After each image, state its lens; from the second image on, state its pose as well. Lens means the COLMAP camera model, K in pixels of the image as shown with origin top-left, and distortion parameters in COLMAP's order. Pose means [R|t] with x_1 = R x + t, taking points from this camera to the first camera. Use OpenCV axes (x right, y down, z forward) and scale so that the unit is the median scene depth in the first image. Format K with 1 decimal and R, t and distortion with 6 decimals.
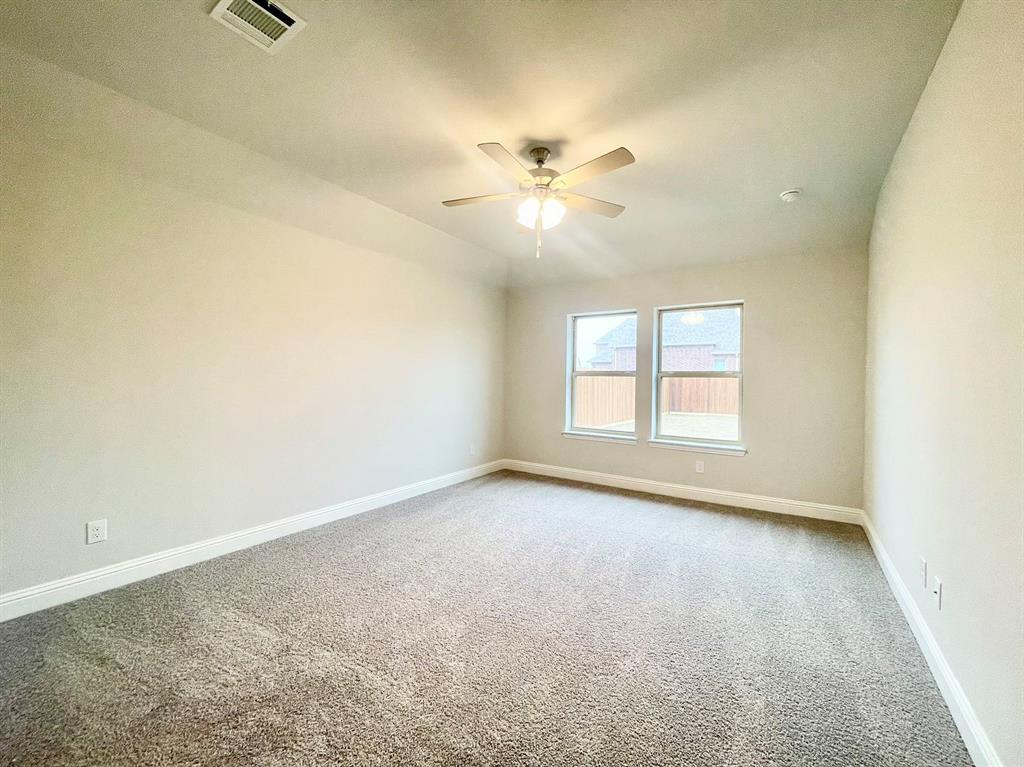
lens RADIAL K [[413.1, 0, 511.1], [0, 413.1, 384.8], [0, 0, 1]] dist [0.000231, -0.000377]
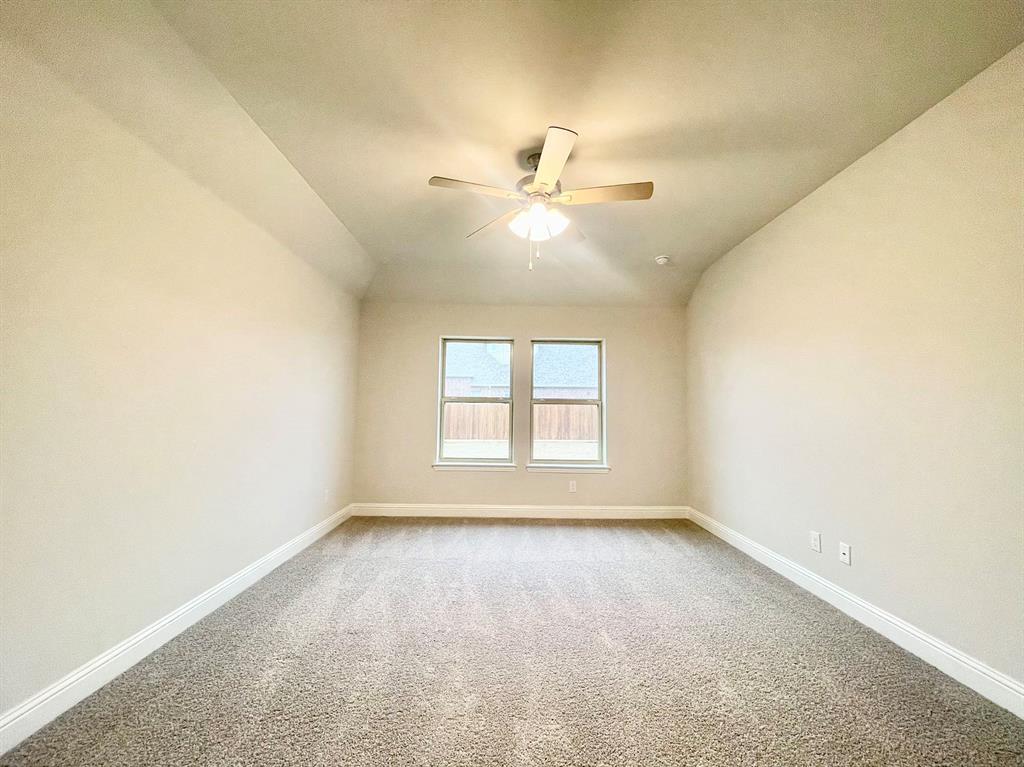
lens RADIAL K [[418.3, 0, 510.2], [0, 418.3, 392.2], [0, 0, 1]] dist [0.000075, -0.000159]
pose [[0.821087, 0.019563, 0.570468, -0.290149], [0.003546, 0.999218, -0.039369, -0.007100], [-0.570793, 0.034348, 0.820375, 0.164404]]
